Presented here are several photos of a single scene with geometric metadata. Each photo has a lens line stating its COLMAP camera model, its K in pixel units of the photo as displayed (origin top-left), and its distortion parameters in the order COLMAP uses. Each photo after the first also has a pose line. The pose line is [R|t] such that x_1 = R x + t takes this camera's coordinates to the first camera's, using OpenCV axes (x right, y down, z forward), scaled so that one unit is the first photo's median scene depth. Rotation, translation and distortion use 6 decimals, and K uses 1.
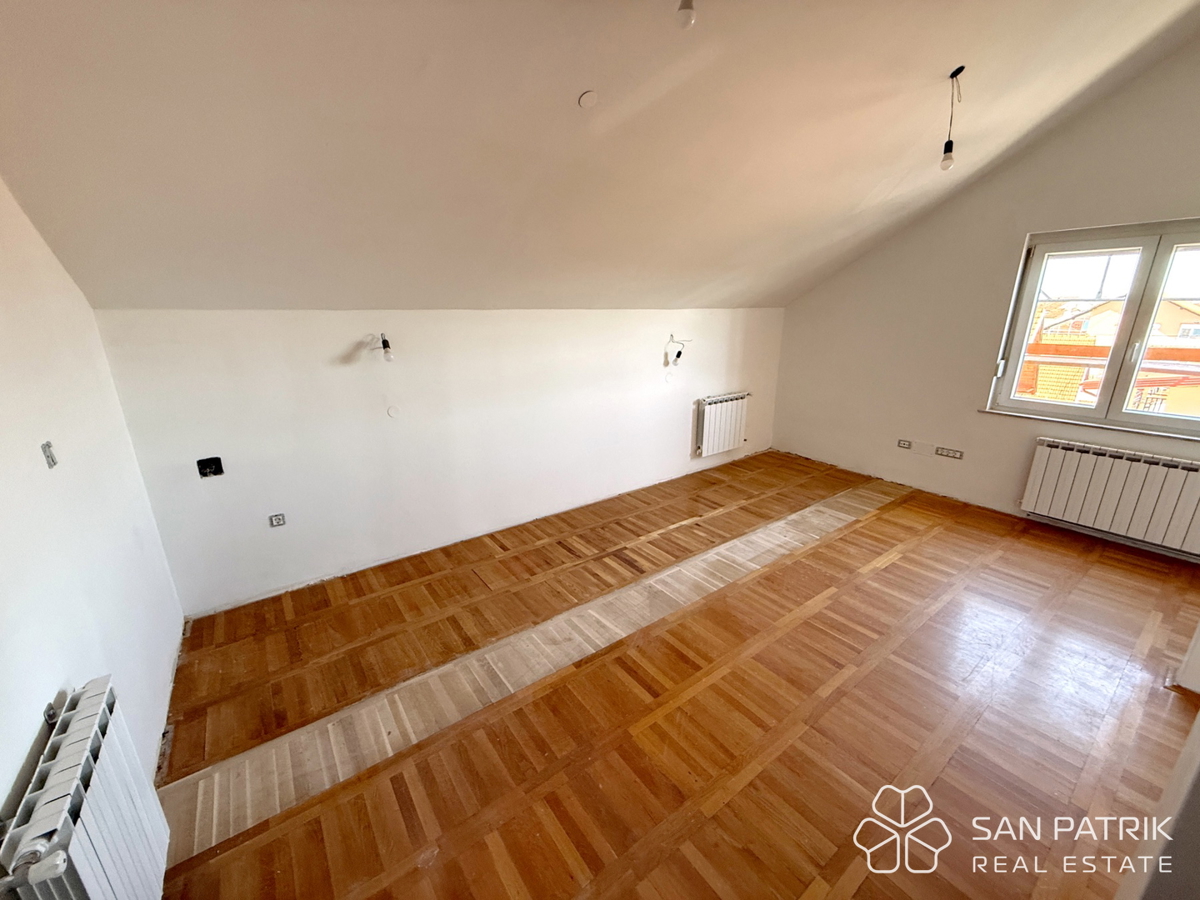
lens RADIAL K [[478.1, 0, 596.5], [0, 478.1, 448.4], [0, 0, 1]] dist [-0.000173, -0.000191]
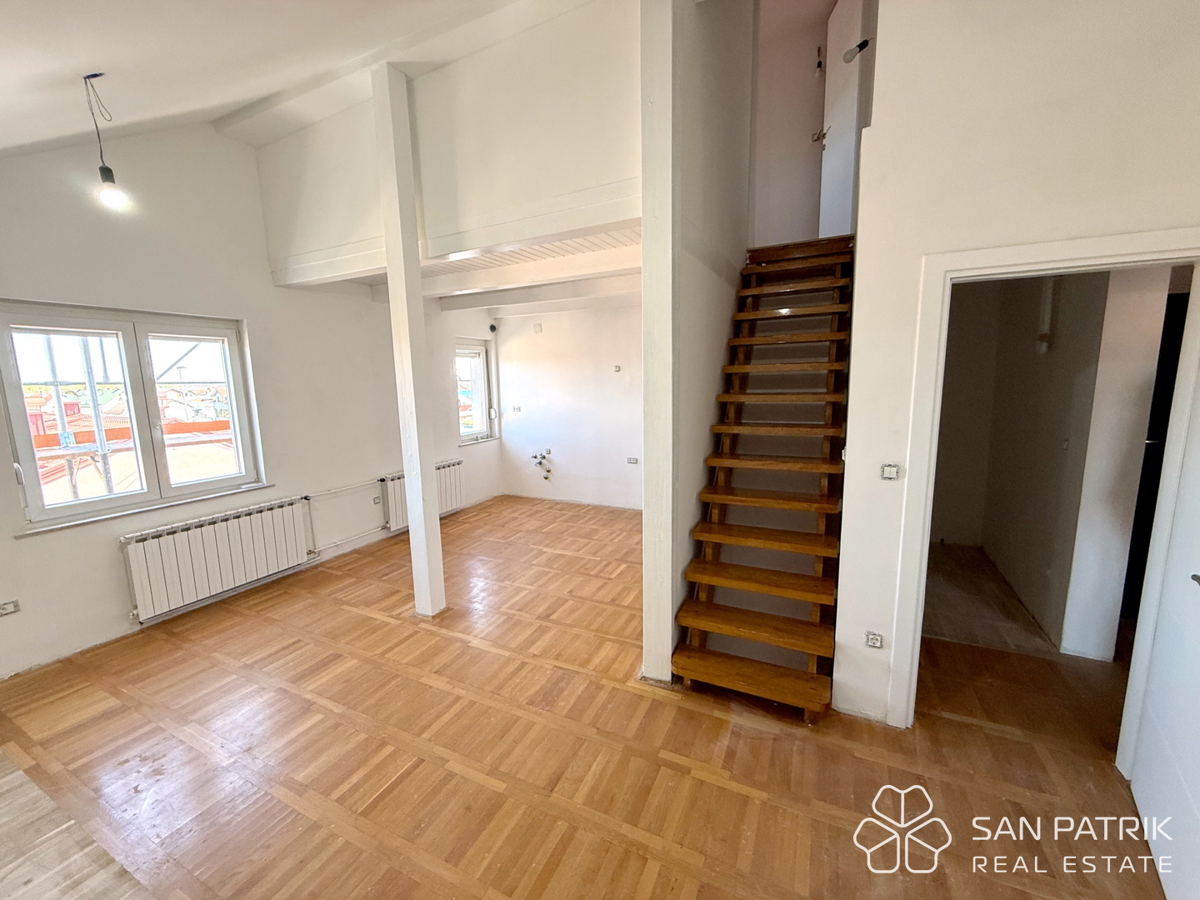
lens RADIAL K [[478.1, 0, 596.5], [0, 478.1, 448.4], [0, 0, 1]] dist [-0.000173, -0.000191]
pose [[-0.463896, -0.115316, 0.878352, -0.190530], [0.272914, 0.924667, 0.265535, -0.156026], [-0.842804, 0.362895, -0.397478, 0.532788]]
